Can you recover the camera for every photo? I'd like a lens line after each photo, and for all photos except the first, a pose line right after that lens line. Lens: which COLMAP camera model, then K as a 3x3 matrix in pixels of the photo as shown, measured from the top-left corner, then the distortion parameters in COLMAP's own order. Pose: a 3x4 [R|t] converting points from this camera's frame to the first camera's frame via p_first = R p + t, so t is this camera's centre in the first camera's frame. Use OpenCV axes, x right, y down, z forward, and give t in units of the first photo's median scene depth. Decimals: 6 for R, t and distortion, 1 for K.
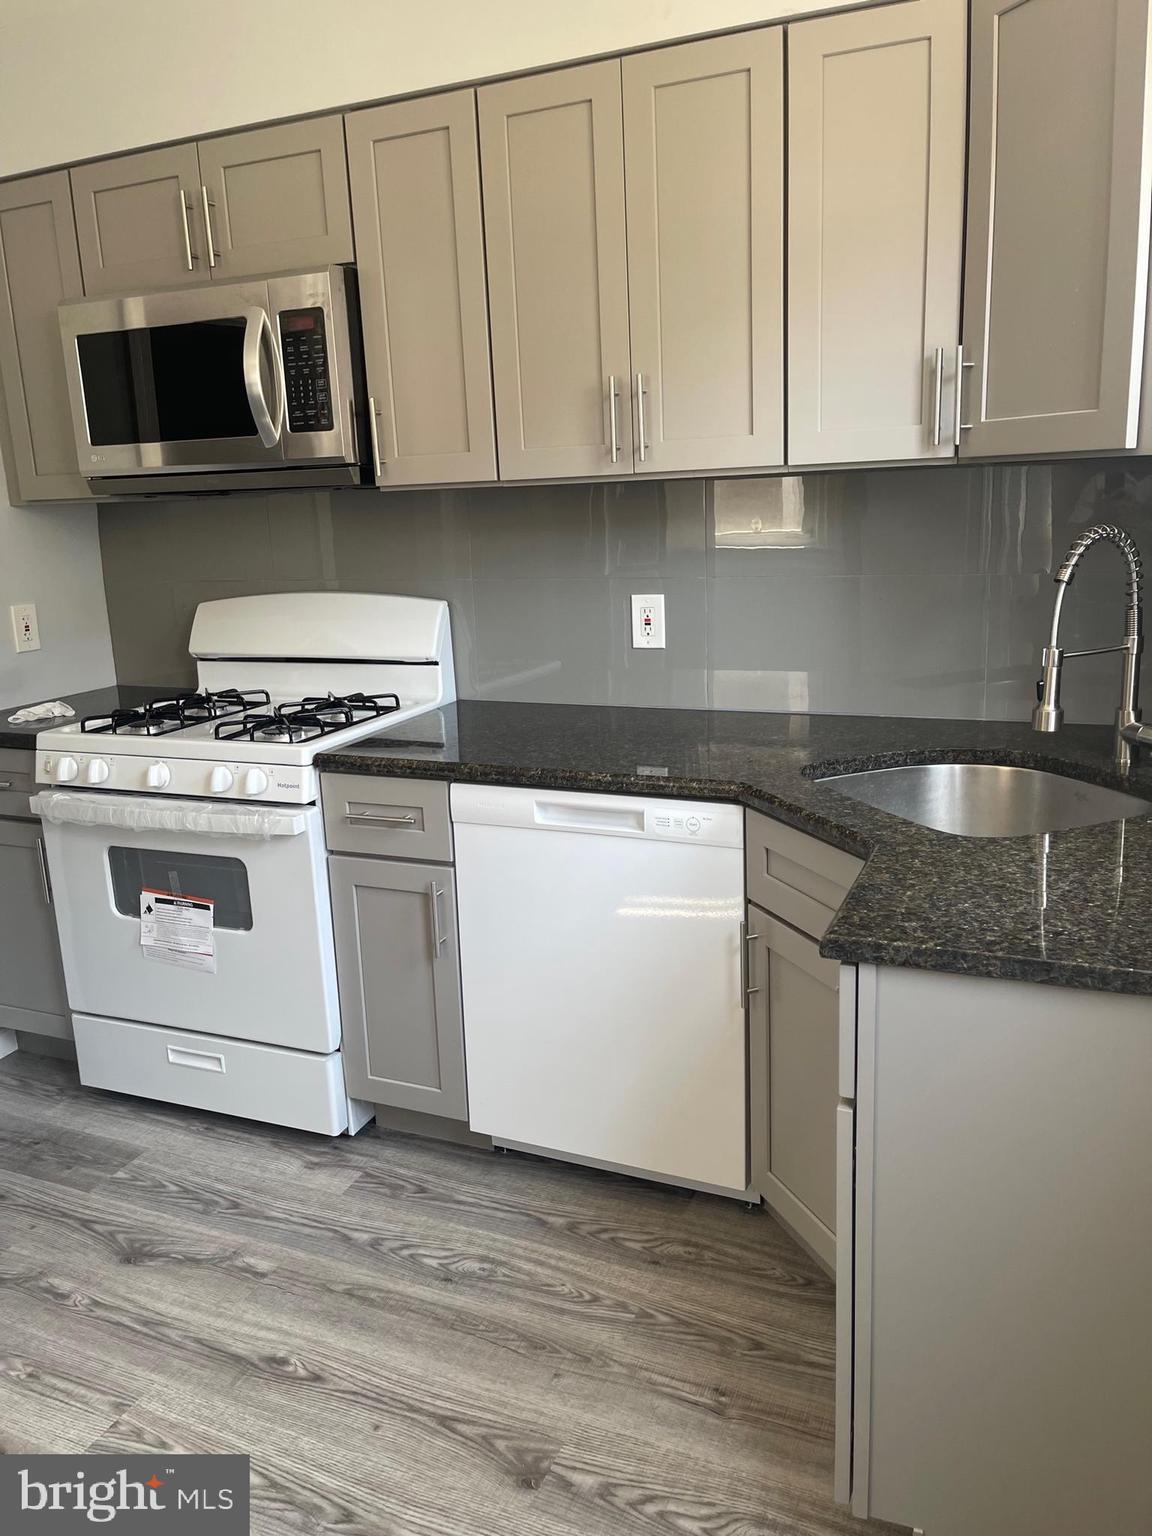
lens RADIAL K [[1160.1, 0, 580.5], [0, 1160.1, 760.3], [0, 0, 1]] dist [0.060473, -0.091990]
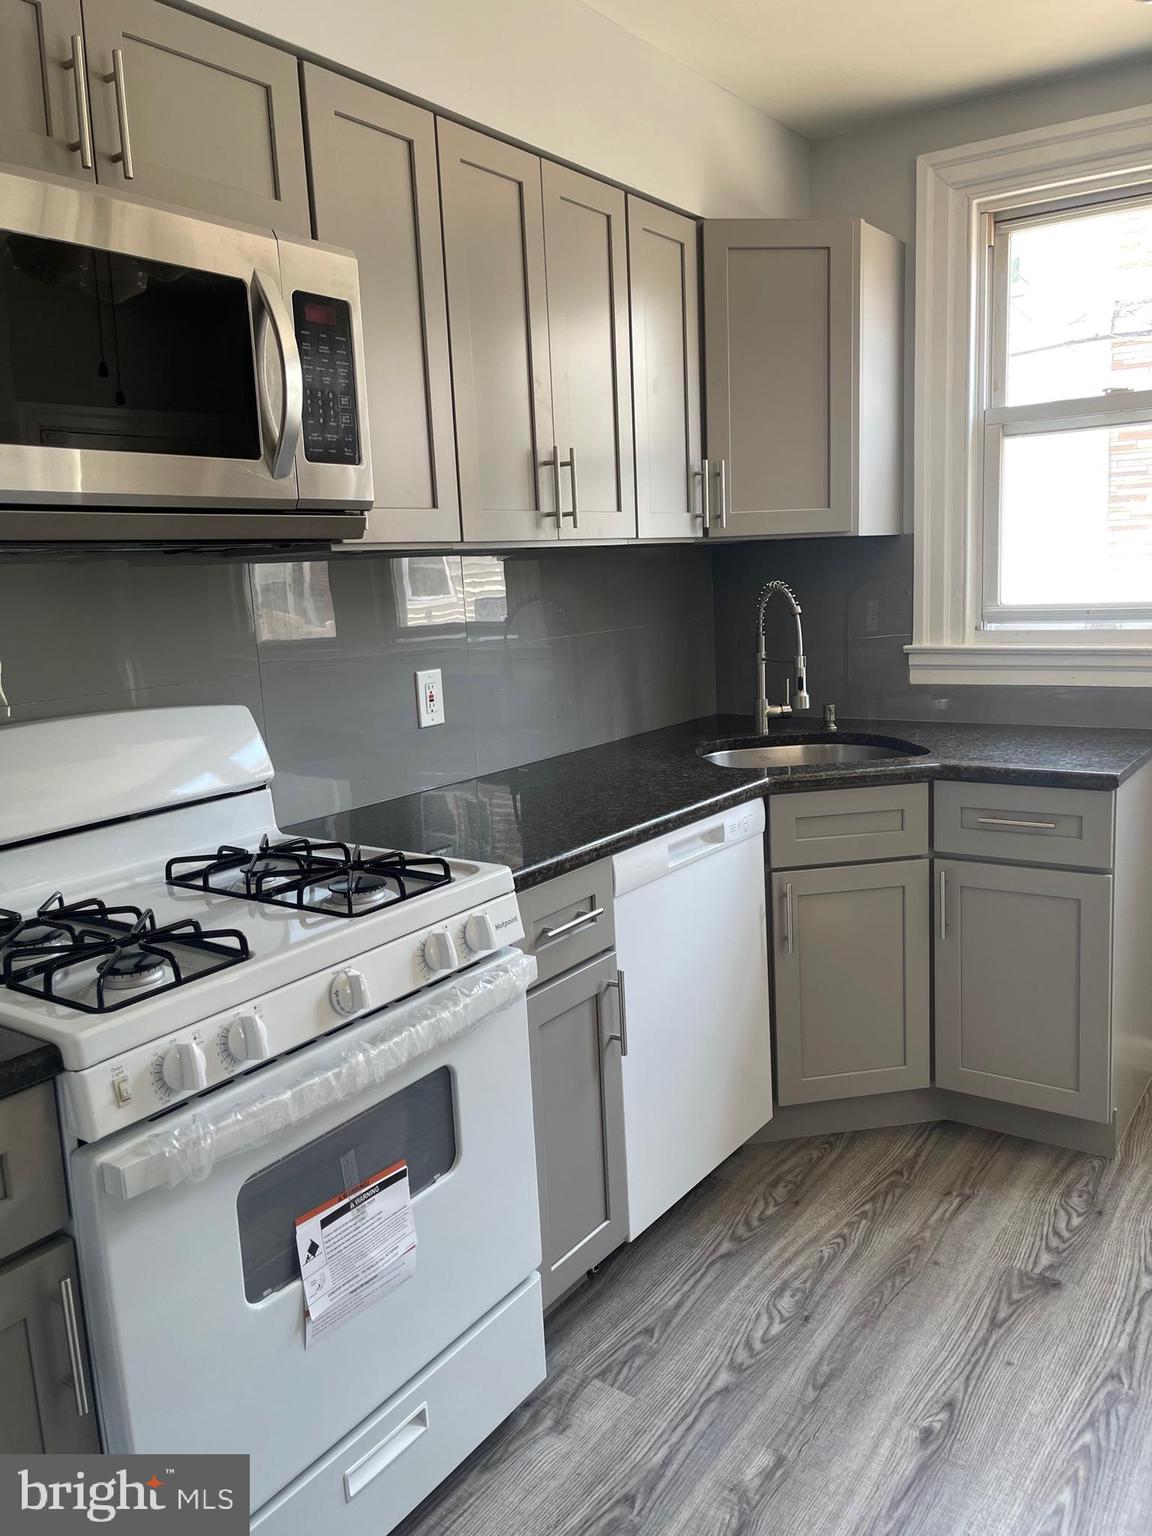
lens RADIAL K [[1160.1, 0, 572.0], [0, 1160.1, 755.2], [0, 0, 1]] dist [0.060473, -0.091990]
pose [[0.207007, -0.124516, 0.970383, -1.047109], [0.259671, 0.963285, 0.068211, -0.133940], [-0.943249, 0.237860, 0.231740, 0.834055]]
